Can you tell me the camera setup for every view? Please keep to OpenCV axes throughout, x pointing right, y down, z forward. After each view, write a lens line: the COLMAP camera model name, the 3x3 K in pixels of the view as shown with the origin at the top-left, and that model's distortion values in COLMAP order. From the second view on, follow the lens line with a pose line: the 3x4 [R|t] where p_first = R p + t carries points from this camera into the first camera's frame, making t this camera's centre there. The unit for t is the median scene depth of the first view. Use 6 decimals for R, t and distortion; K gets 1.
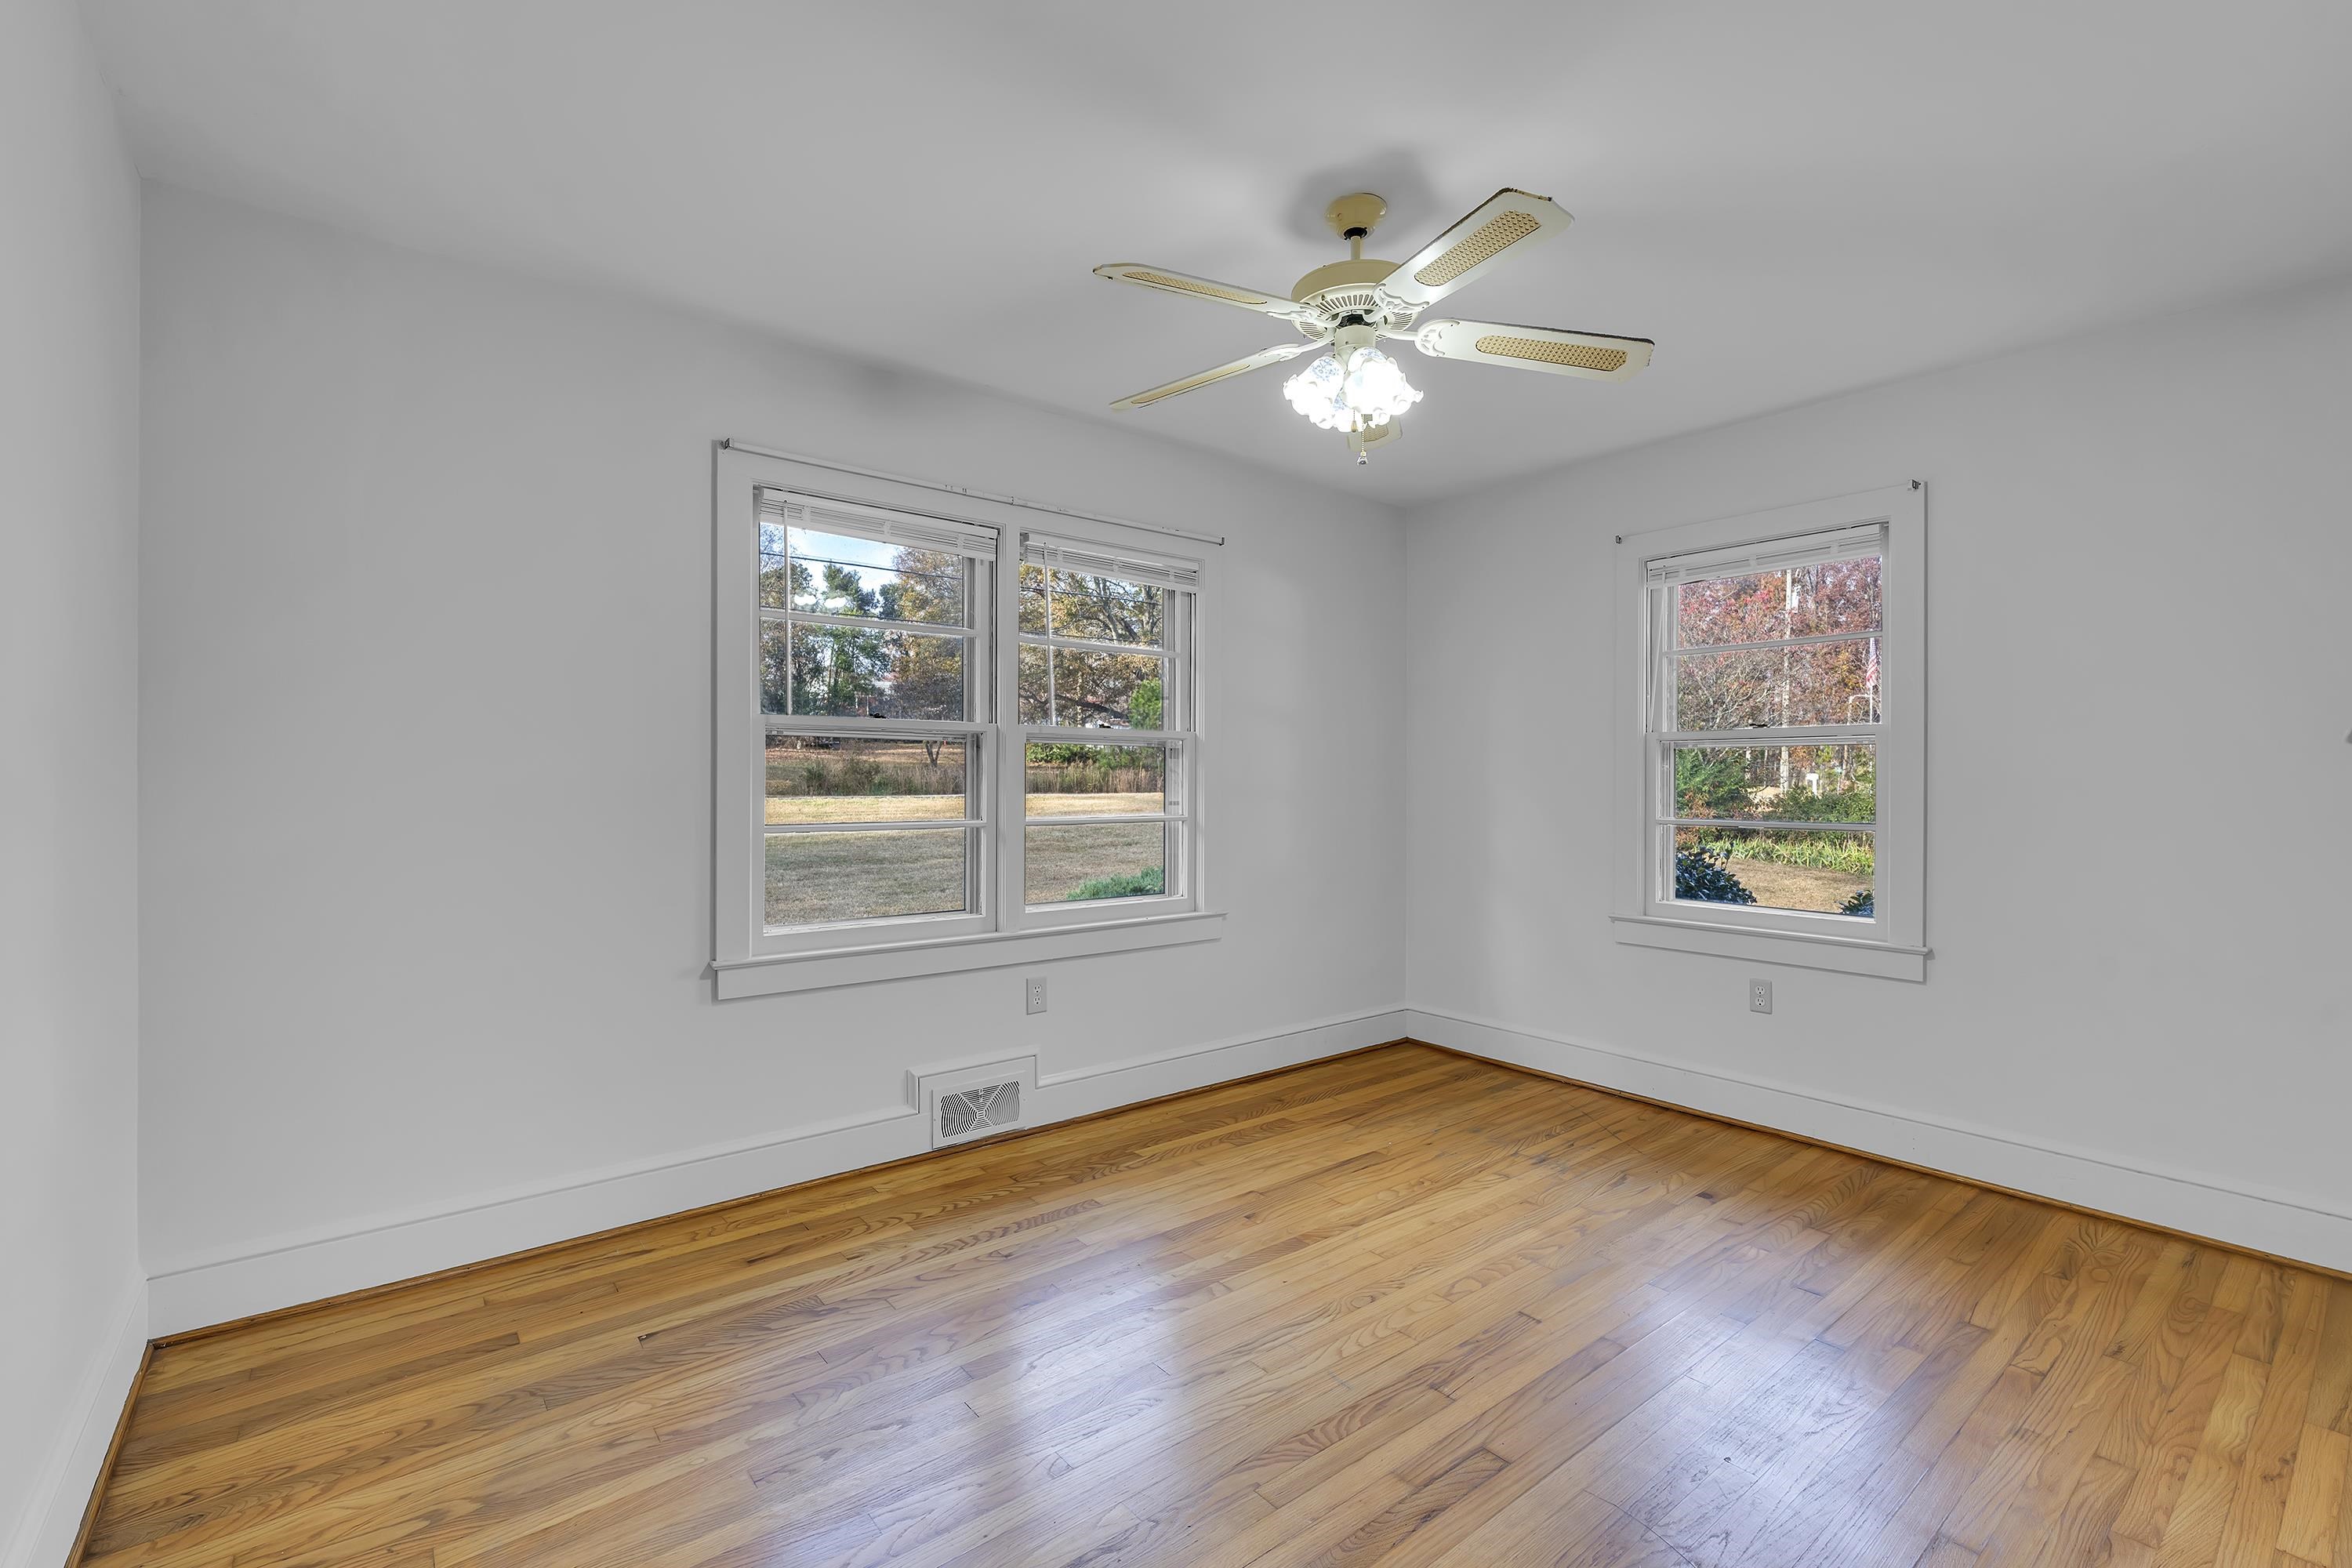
lens RADIAL K [[1030.8, 0, 1174.1], [0, 1030.8, 793.0], [0, 0, 1]] dist [-0.003125, -0.000341]
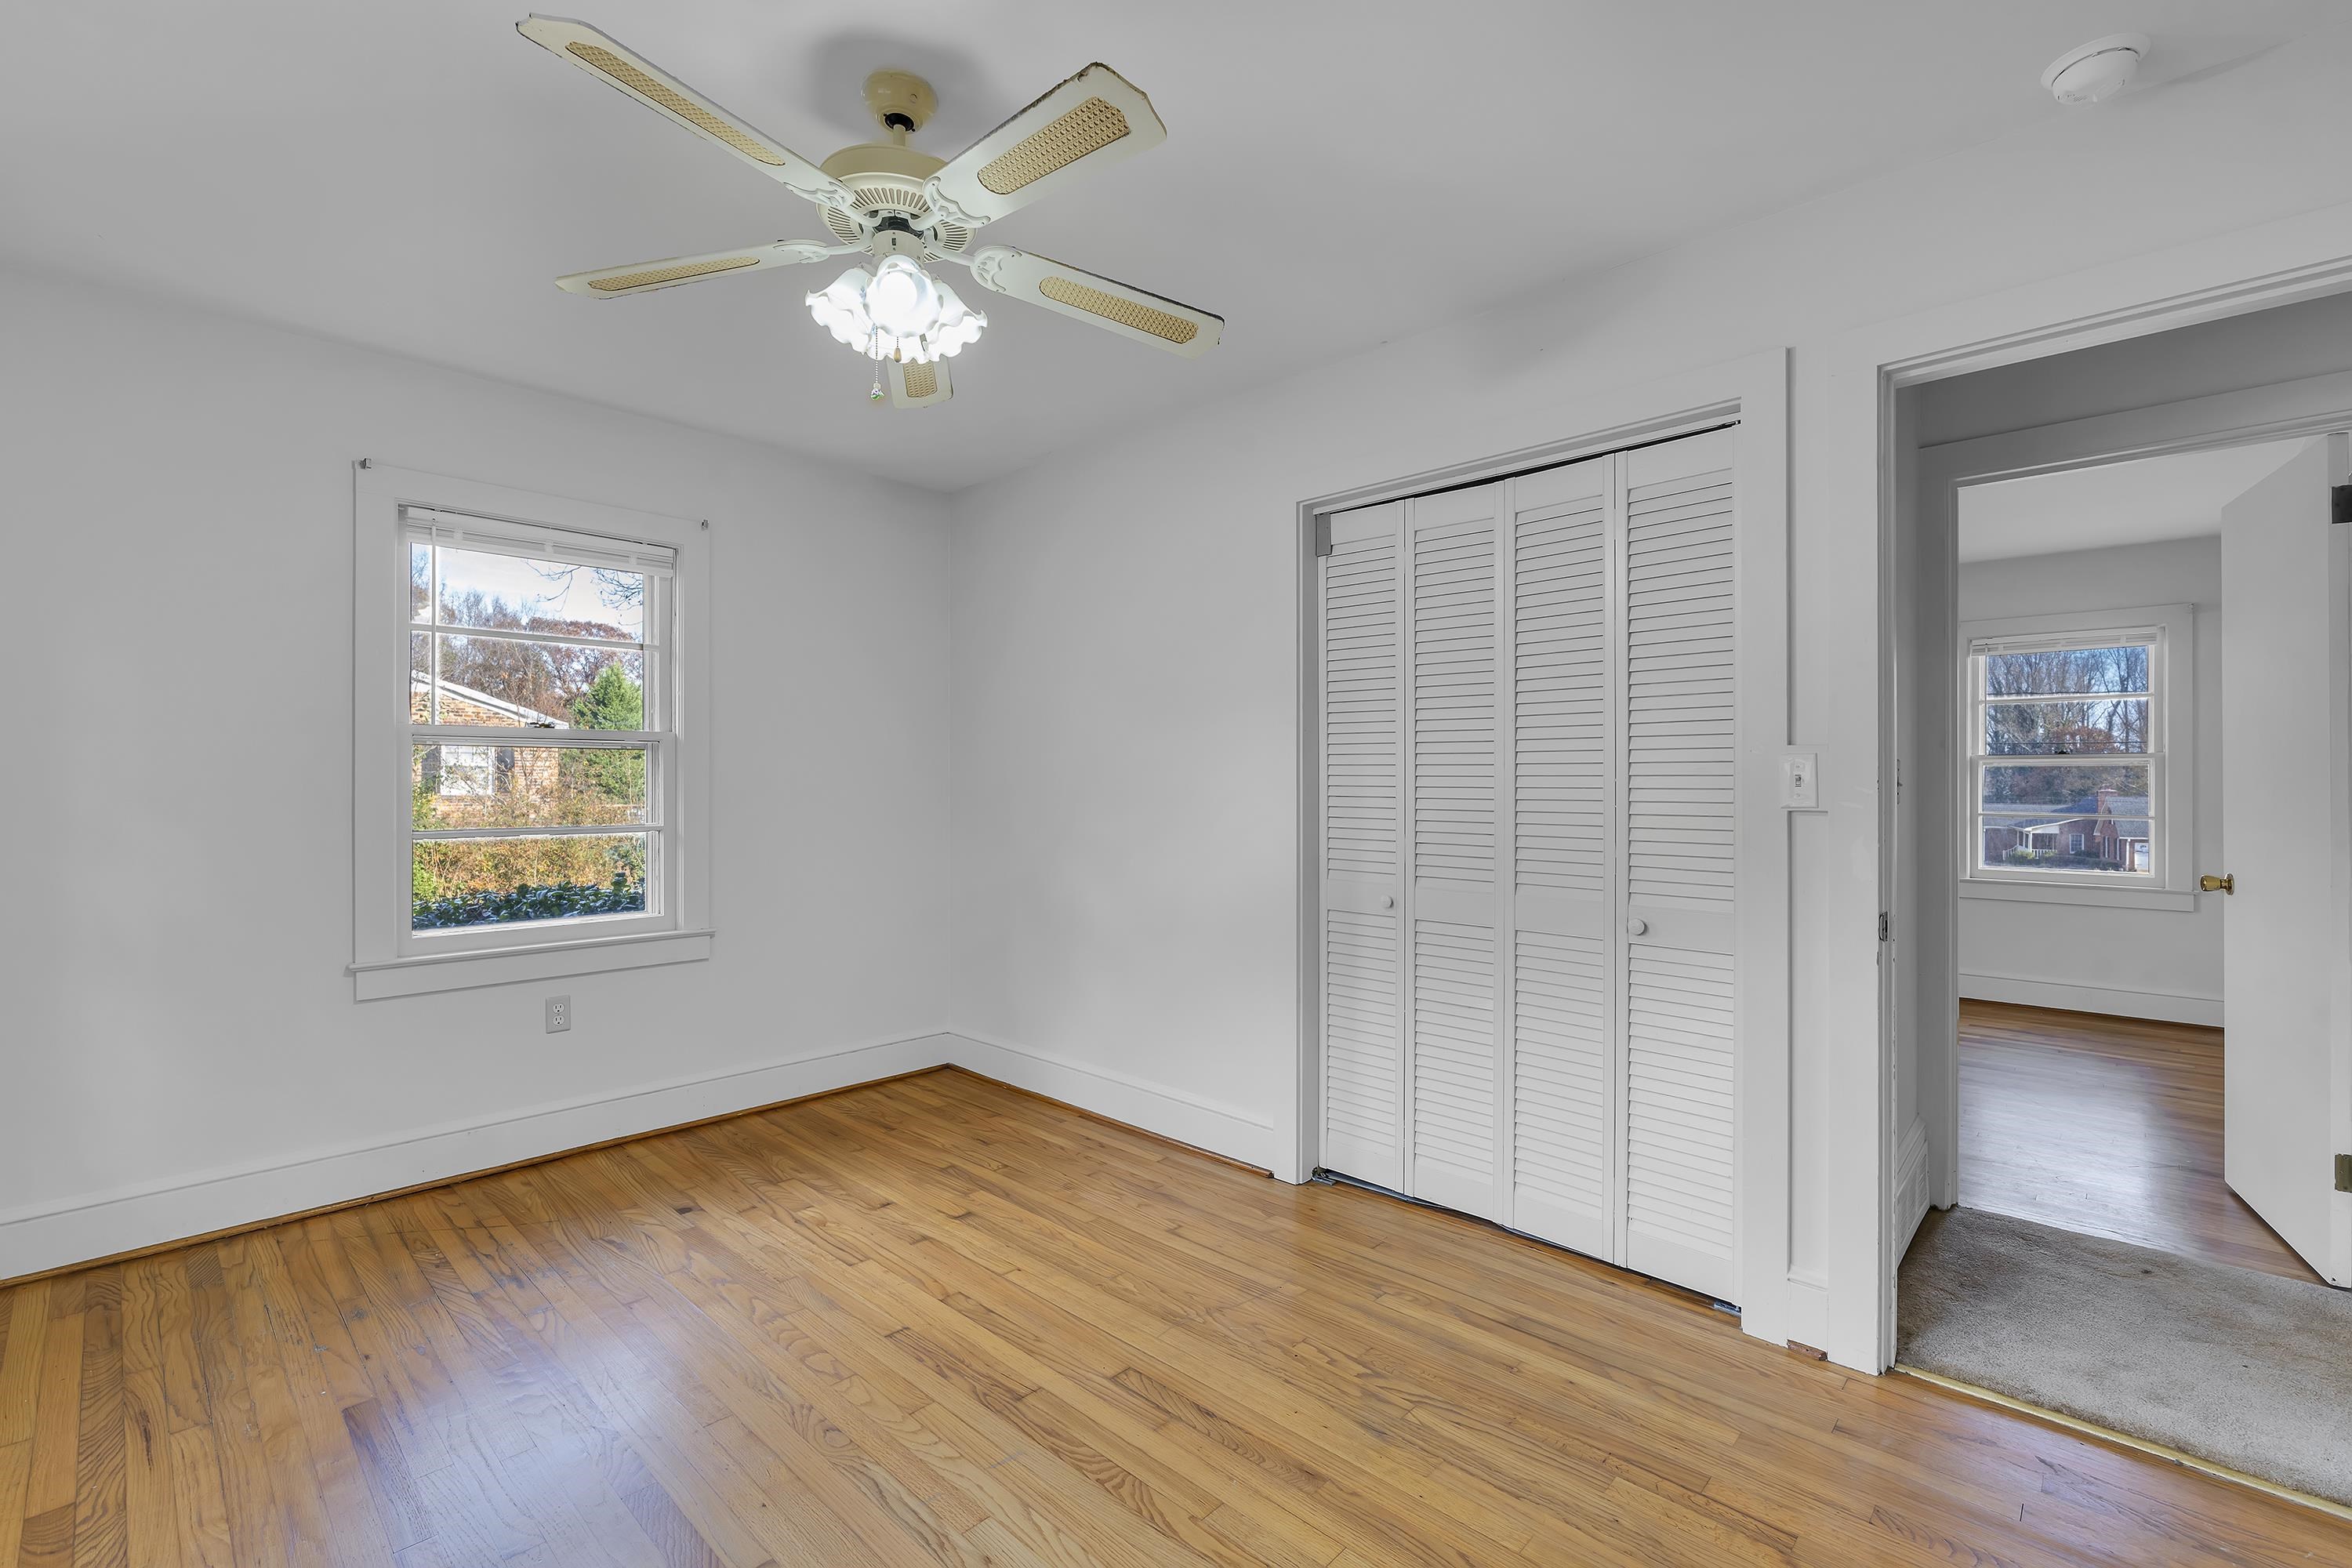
lens RADIAL K [[1030.8, 0, 1174.1], [0, 1030.8, 793.0], [0, 0, 1]] dist [-0.003125, -0.000341]
pose [[-0.132709, -0.012704, 0.991074, -0.503317], [0.017651, 0.999729, 0.015178, -0.008401], [-0.990998, 0.019508, -0.132448, 0.666660]]
